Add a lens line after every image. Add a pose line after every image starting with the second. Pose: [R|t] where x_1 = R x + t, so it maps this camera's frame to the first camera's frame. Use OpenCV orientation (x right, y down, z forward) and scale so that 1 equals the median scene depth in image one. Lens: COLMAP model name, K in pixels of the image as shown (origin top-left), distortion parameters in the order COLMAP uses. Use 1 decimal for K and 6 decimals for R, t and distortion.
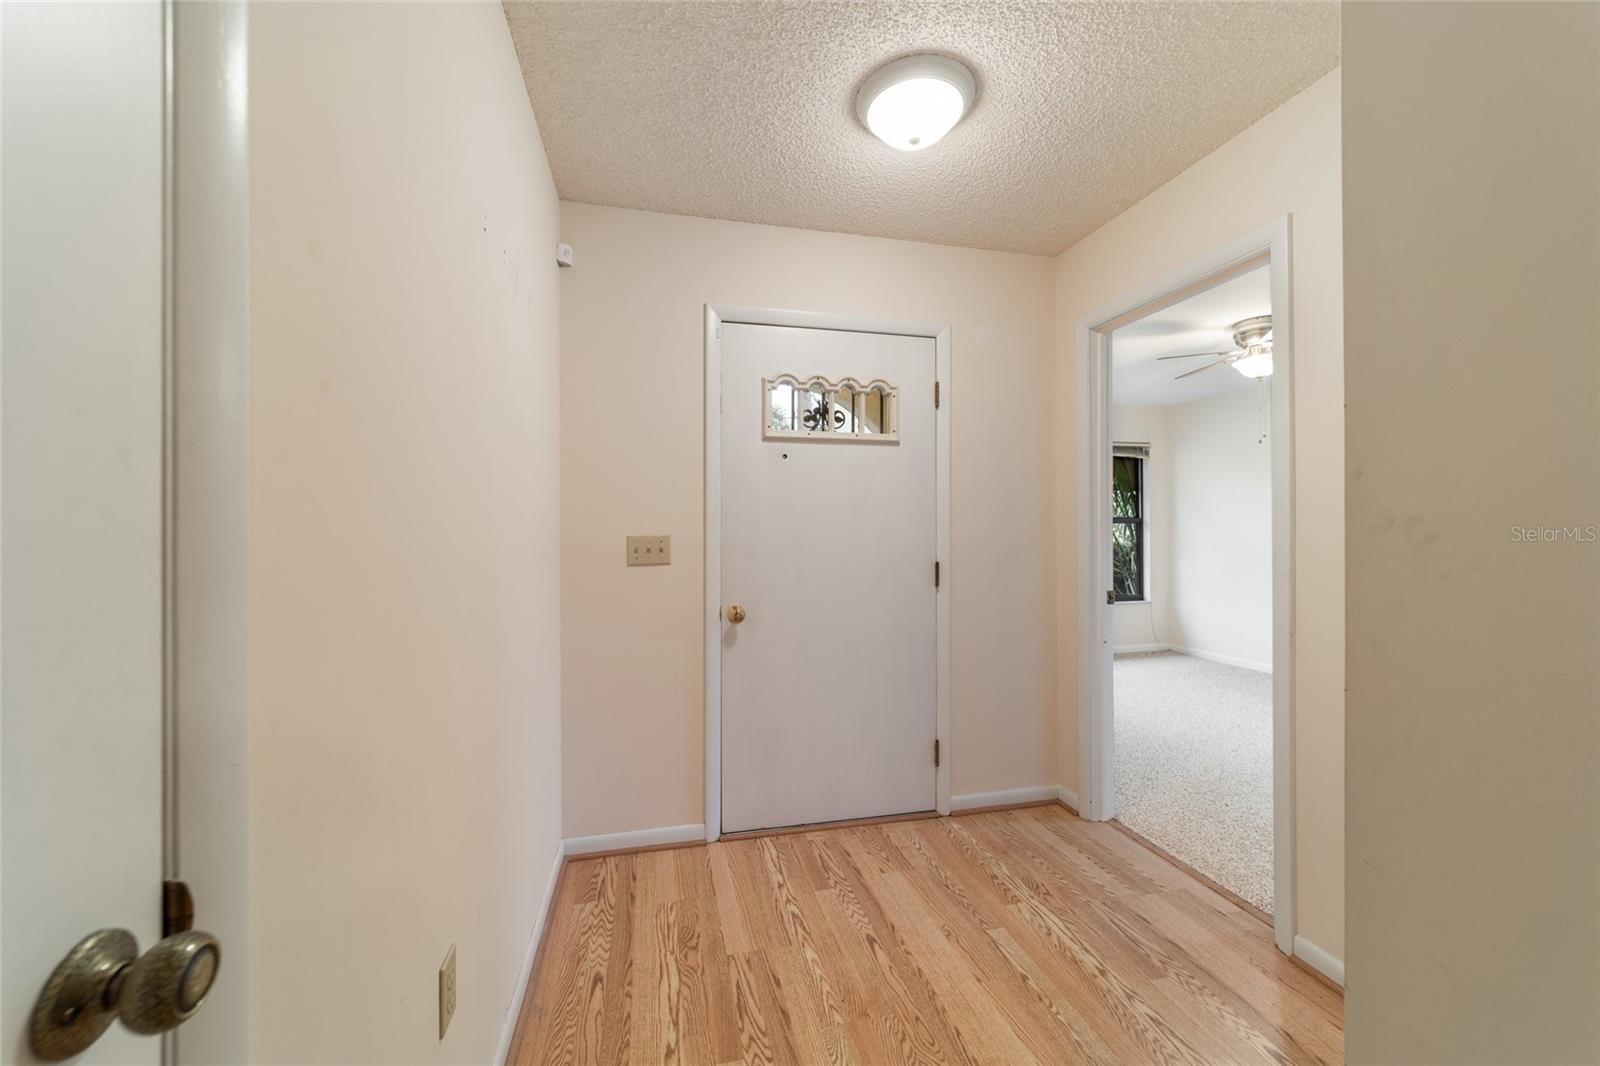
lens RADIAL K [[612.8, 0, 785.6], [0, 612.8, 521.7], [0, 0, 1]] dist [-0.014890, 0.006130]
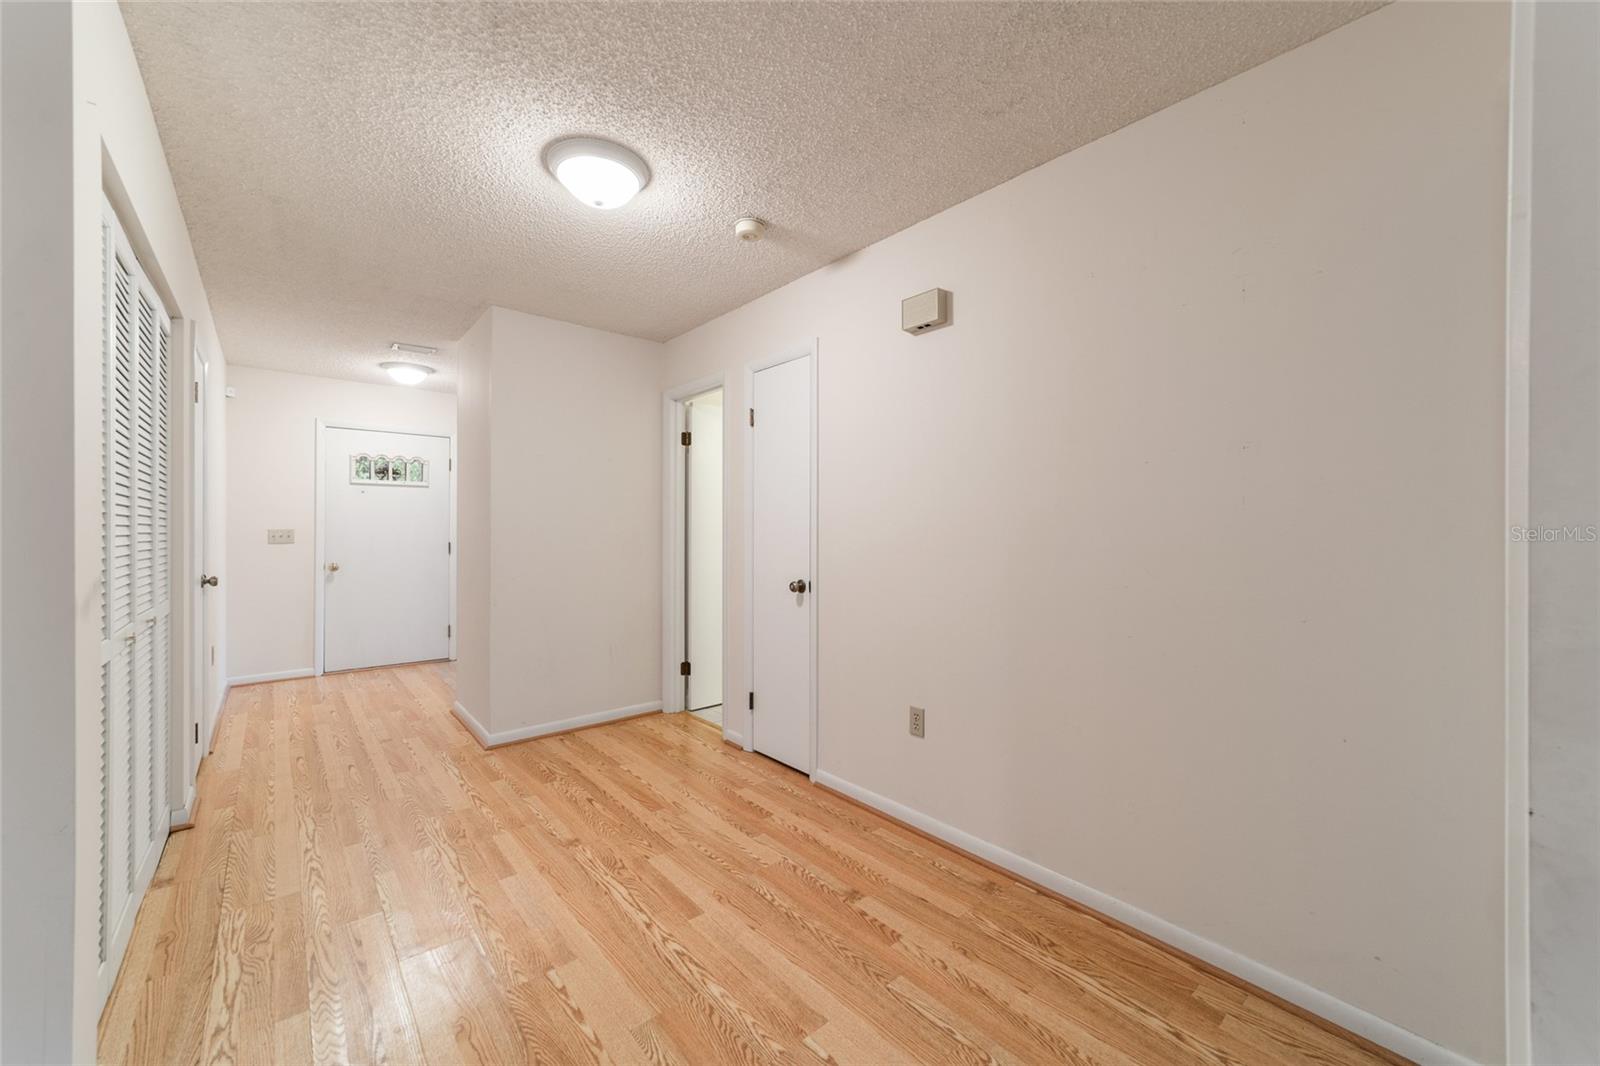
lens RADIAL K [[612.8, 0, 796.3], [0, 612.8, 520.5], [0, 0, 1]] dist [-0.014890, 0.006130]
pose [[0.899596, 0.005821, 0.436685, 0.436032], [-0.007260, 0.999972, 0.001626, -0.024307], [-0.436663, -0.004633, 0.899613, -1.579099]]
